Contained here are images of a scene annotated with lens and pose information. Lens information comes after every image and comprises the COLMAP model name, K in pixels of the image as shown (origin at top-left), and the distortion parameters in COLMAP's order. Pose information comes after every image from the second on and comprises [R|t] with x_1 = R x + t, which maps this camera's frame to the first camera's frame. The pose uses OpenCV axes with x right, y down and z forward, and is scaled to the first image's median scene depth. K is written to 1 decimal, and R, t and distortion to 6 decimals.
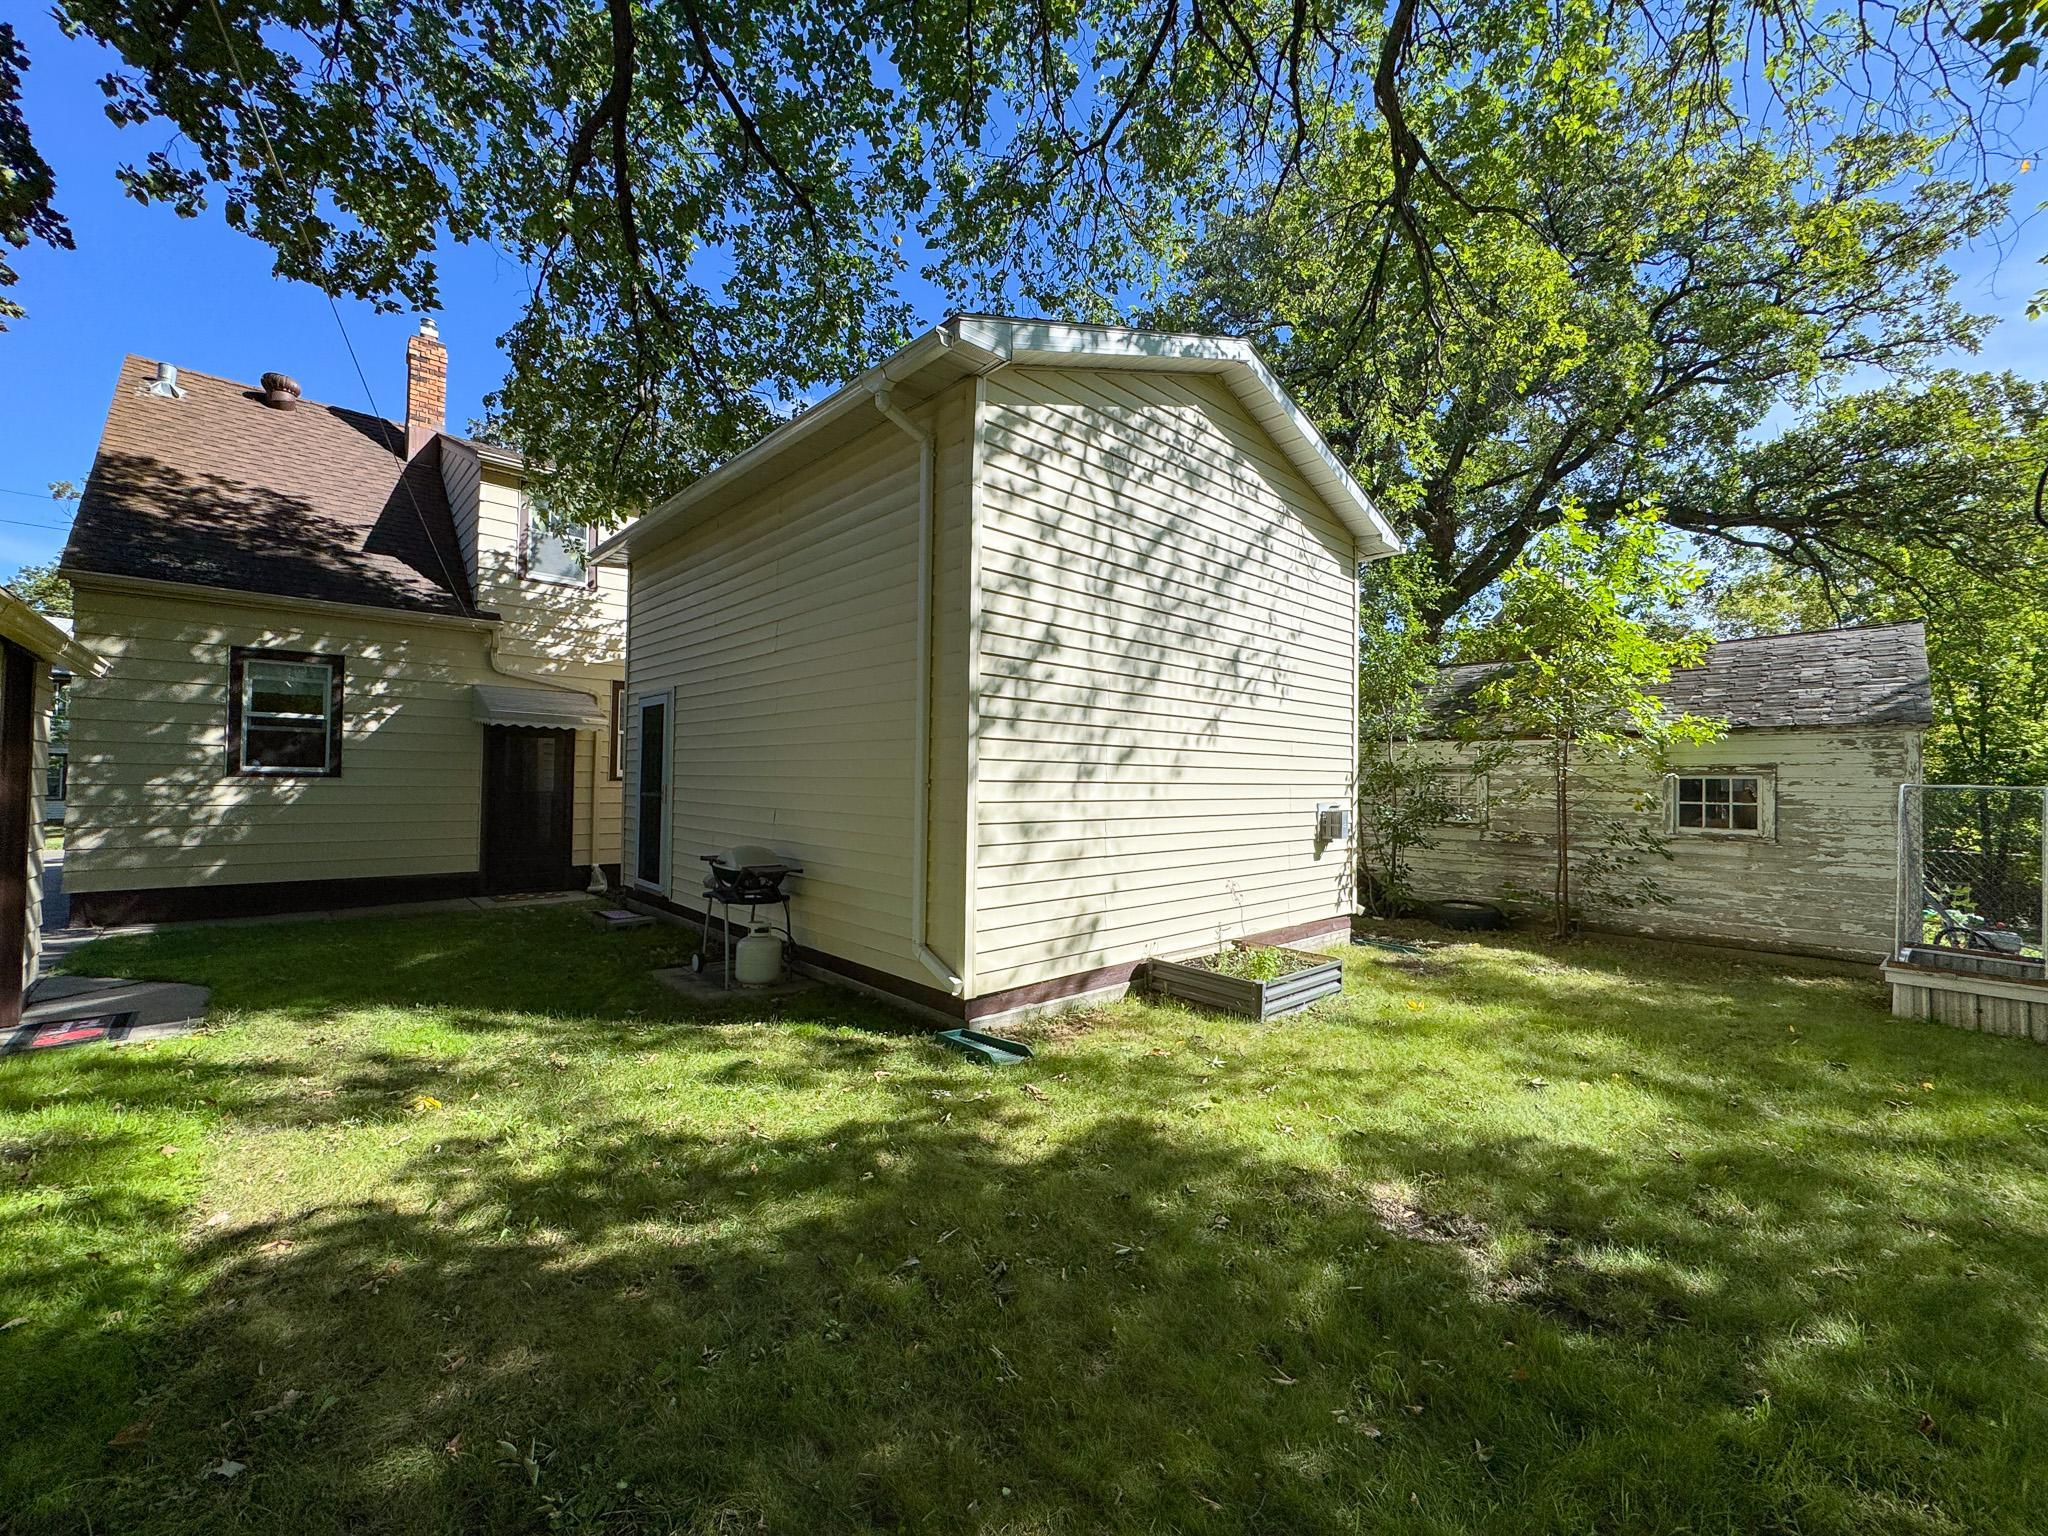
lens RADIAL K [[813.9, 0, 1027.3], [0, 813.9, 763.7], [0, 0, 1]] dist [0.000829, -0.000029]
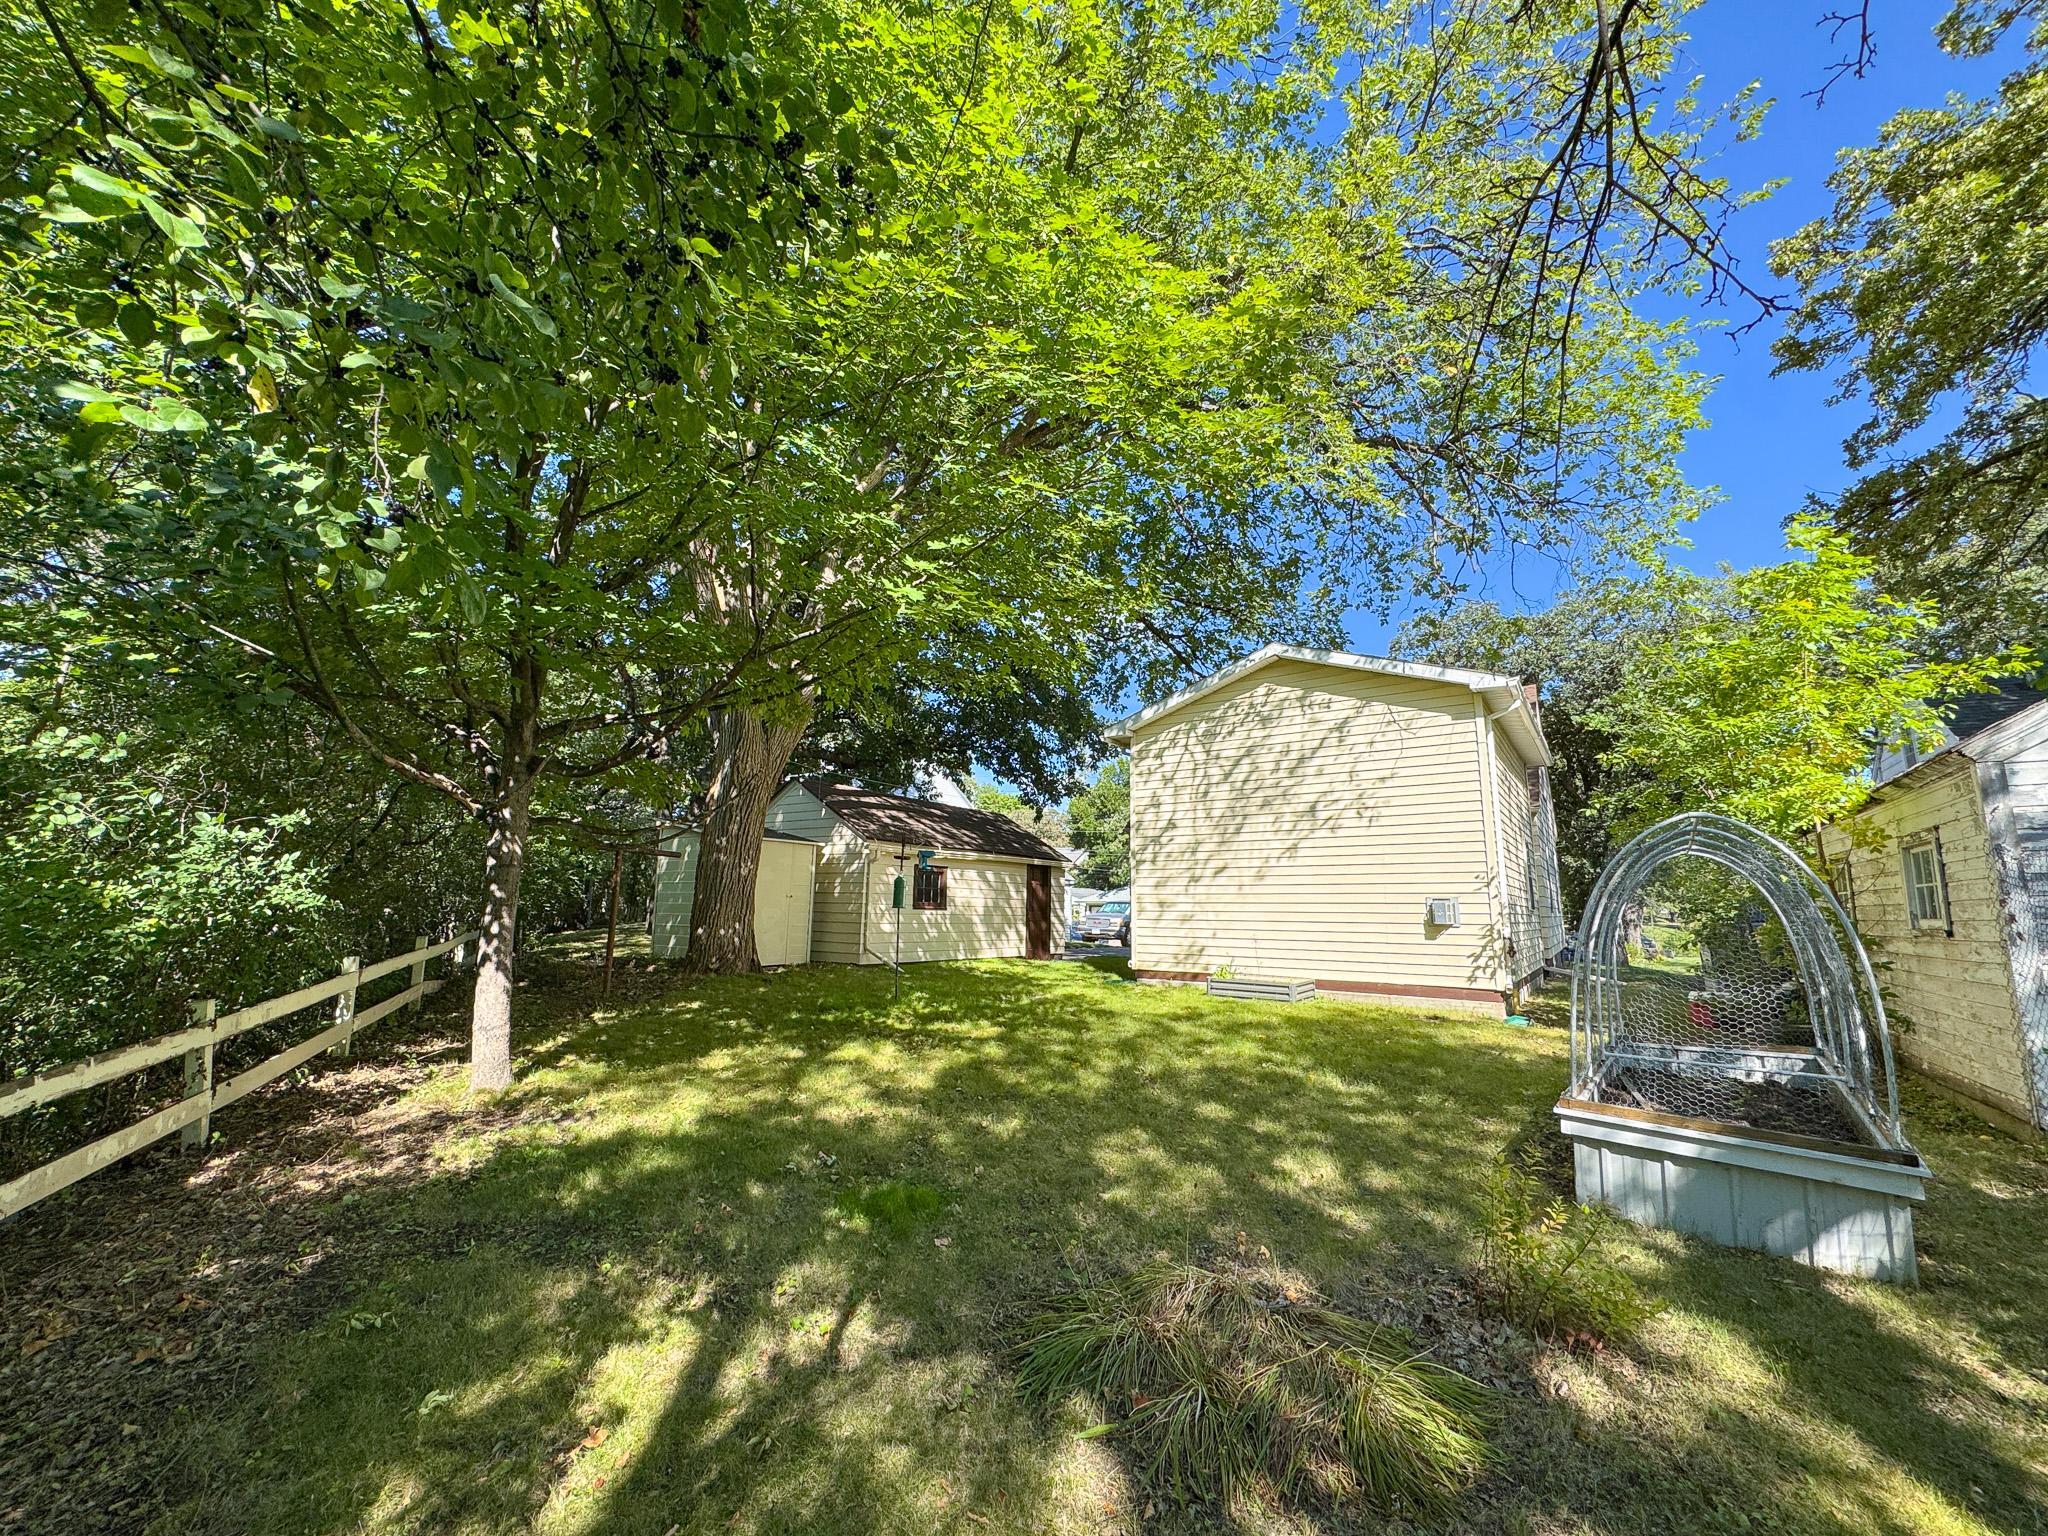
lens RADIAL K [[813.9, 0, 1027.3], [0, 813.9, 763.7], [0, 0, 1]] dist [0.000829, -0.000029]
pose [[0.199420, -0.186573, -0.961989, 2.096310], [0.007823, 0.981979, -0.188829, 0.108239], [0.979883, 0.030131, 0.197286, 0.097023]]
